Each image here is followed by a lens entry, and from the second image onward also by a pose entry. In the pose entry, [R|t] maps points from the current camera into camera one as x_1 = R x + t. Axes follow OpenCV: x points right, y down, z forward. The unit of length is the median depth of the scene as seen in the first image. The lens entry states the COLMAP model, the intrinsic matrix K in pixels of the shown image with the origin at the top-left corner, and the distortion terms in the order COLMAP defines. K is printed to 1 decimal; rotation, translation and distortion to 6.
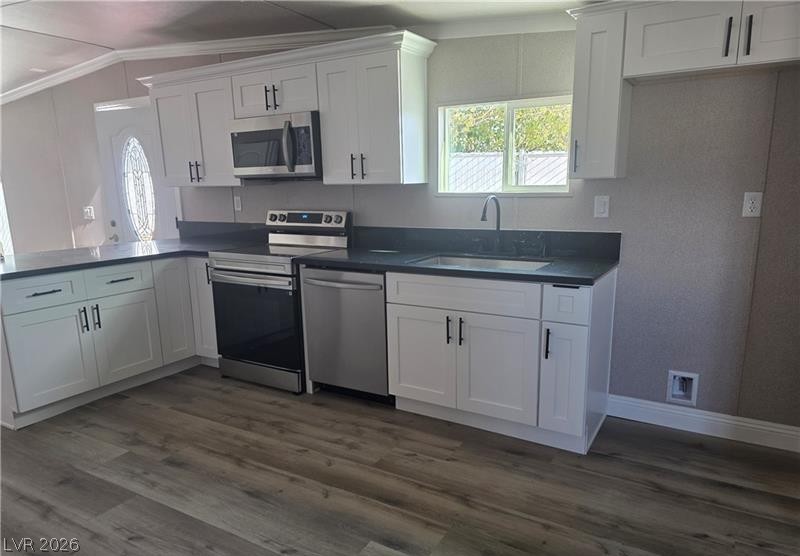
lens RADIAL K [[532.4, 0, 402.8], [0, 532.4, 284.9], [0, 0, 1]] dist [0.028054, -0.012427]
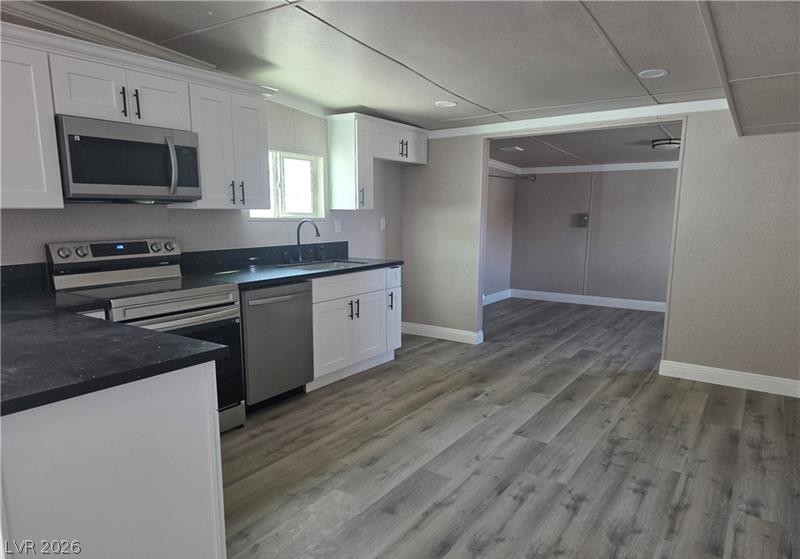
lens RADIAL K [[532.4, 0, 399.5], [0, 532.4, 279.2], [0, 0, 1]] dist [0.028054, -0.012427]
pose [[0.070729, -0.107412, 0.991696, -1.347350], [0.184491, 0.978442, 0.092819, -0.108896], [-0.980286, 0.176394, 0.089021, 0.728329]]
